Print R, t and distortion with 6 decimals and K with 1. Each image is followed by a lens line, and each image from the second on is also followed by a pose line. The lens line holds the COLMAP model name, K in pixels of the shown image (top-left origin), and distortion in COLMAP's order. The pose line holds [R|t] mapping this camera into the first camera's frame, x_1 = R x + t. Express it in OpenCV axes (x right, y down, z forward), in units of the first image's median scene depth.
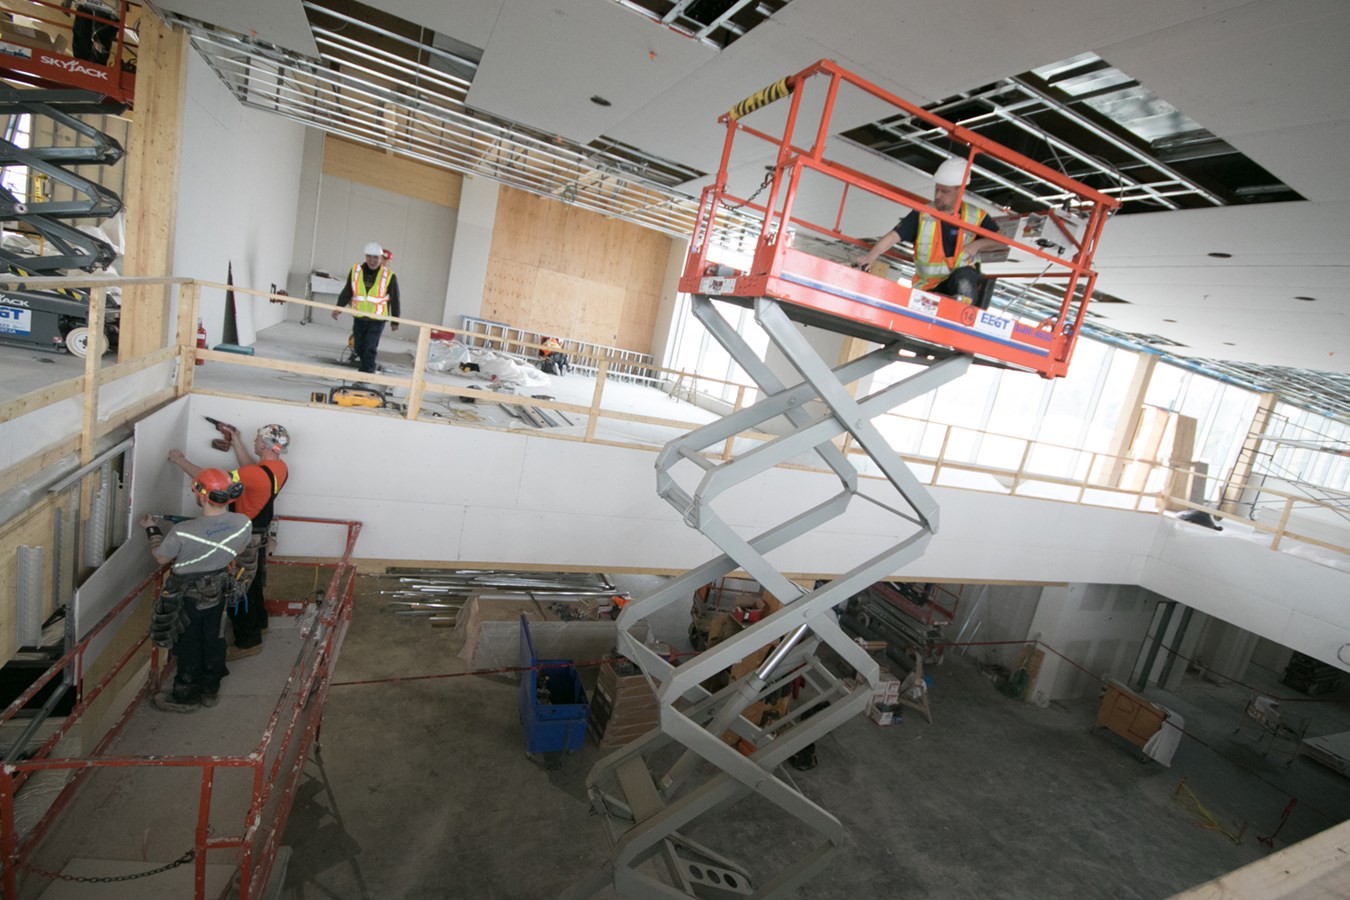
lens RADIAL K [[619.9, 0, 679.0], [0, 619.9, 452.1], [0, 0, 1]] dist [0.012326, -0.015134]
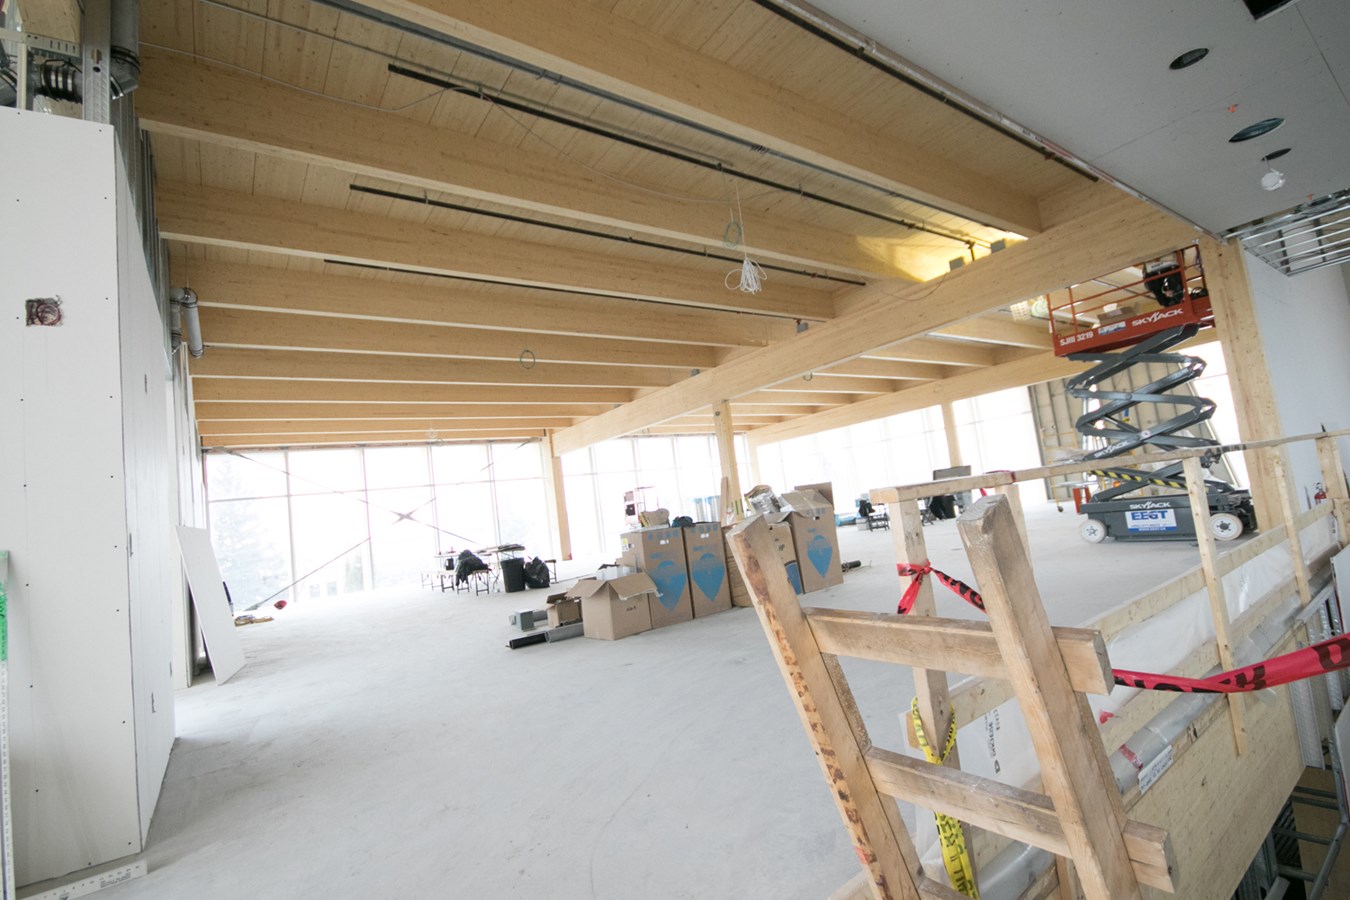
lens RADIAL K [[619.9, 0, 679.0], [0, 619.9, 452.1], [0, 0, 1]] dist [0.012326, -0.015134]
pose [[0.170570, -0.323335, -0.930785, -0.012693], [-0.013617, 0.943764, -0.330339, 0.043610], [0.985252, 0.069021, 0.156574, -0.088812]]
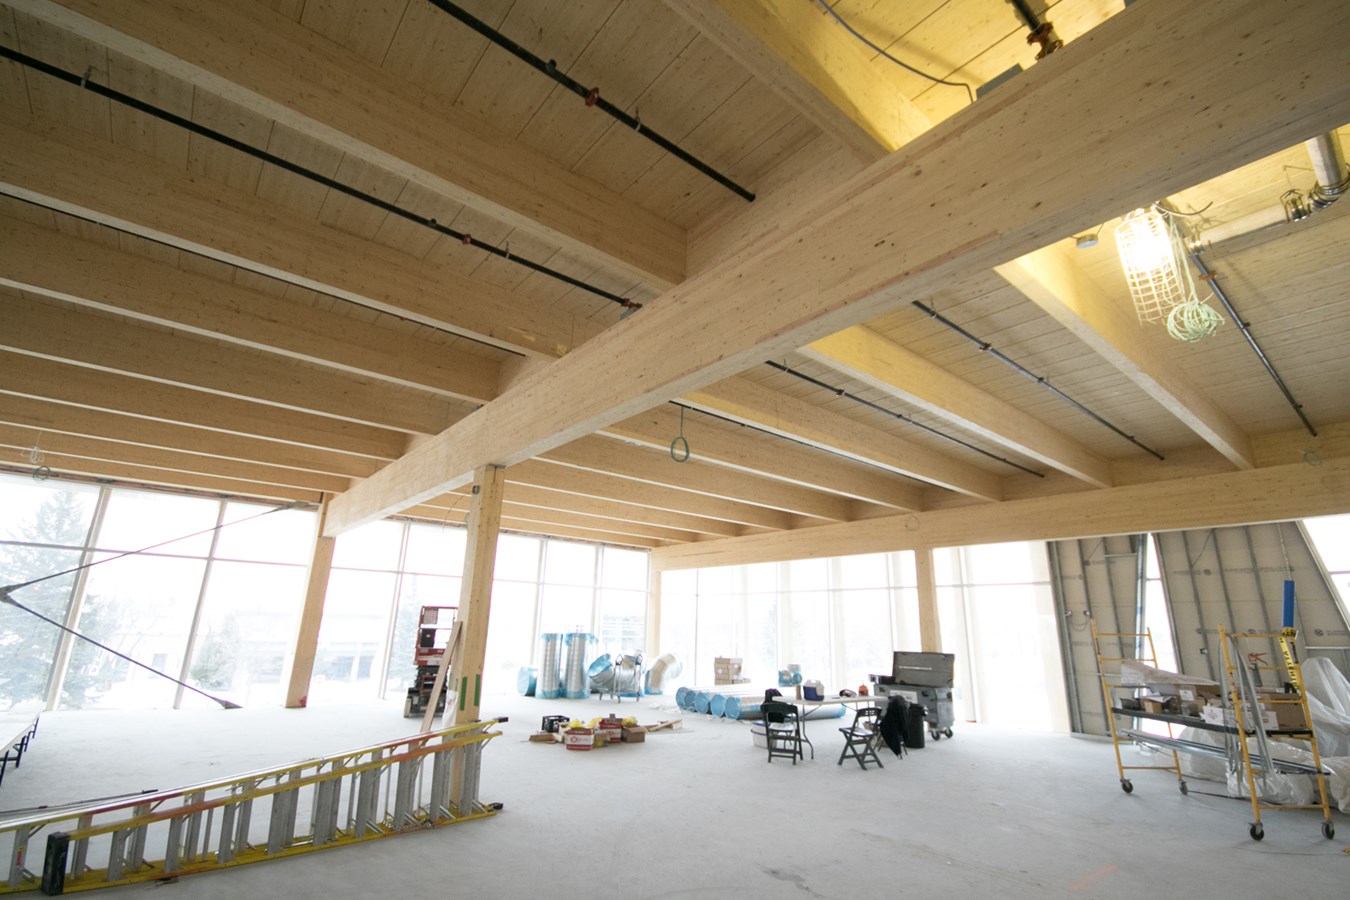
lens RADIAL K [[619.9, 0, 679.0], [0, 619.9, 452.1], [0, 0, 1]] dist [0.012326, -0.015134]
pose [[0.262039, -0.452355, -0.852473, -0.449534], [-0.145682, 0.854675, -0.498304, -0.154998], [0.953998, 0.254765, 0.158059, 0.206904]]
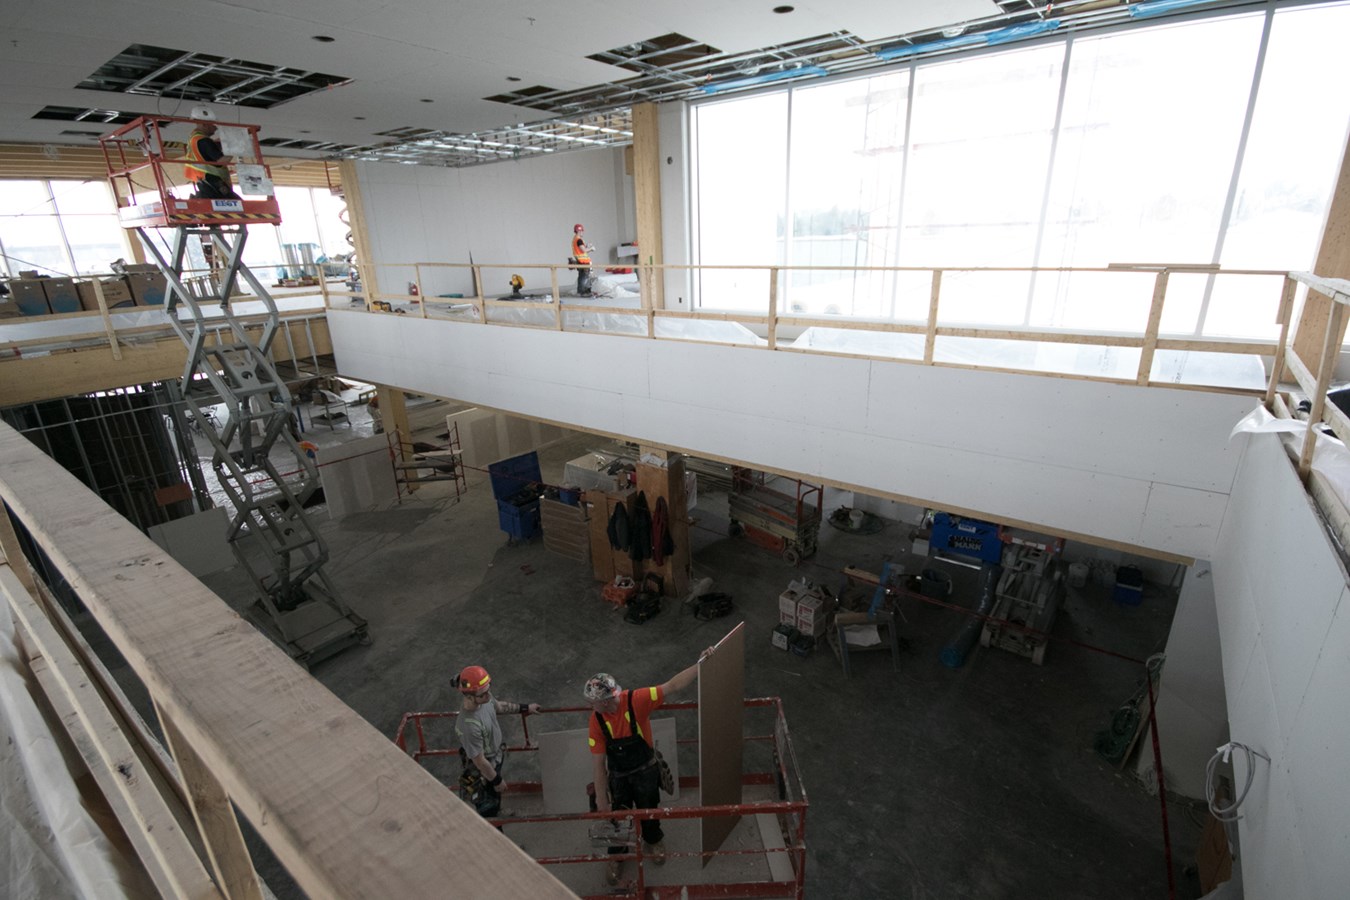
lens RADIAL K [[619.9, 0, 679.0], [0, 619.9, 452.1], [0, 0, 1]] dist [0.012326, -0.015134]
pose [[0.468455, 0.073345, -0.880437, 0.872346], [-0.031961, 0.997303, 0.066075, 0.111973], [0.882909, -0.002814, 0.469536, 0.433620]]
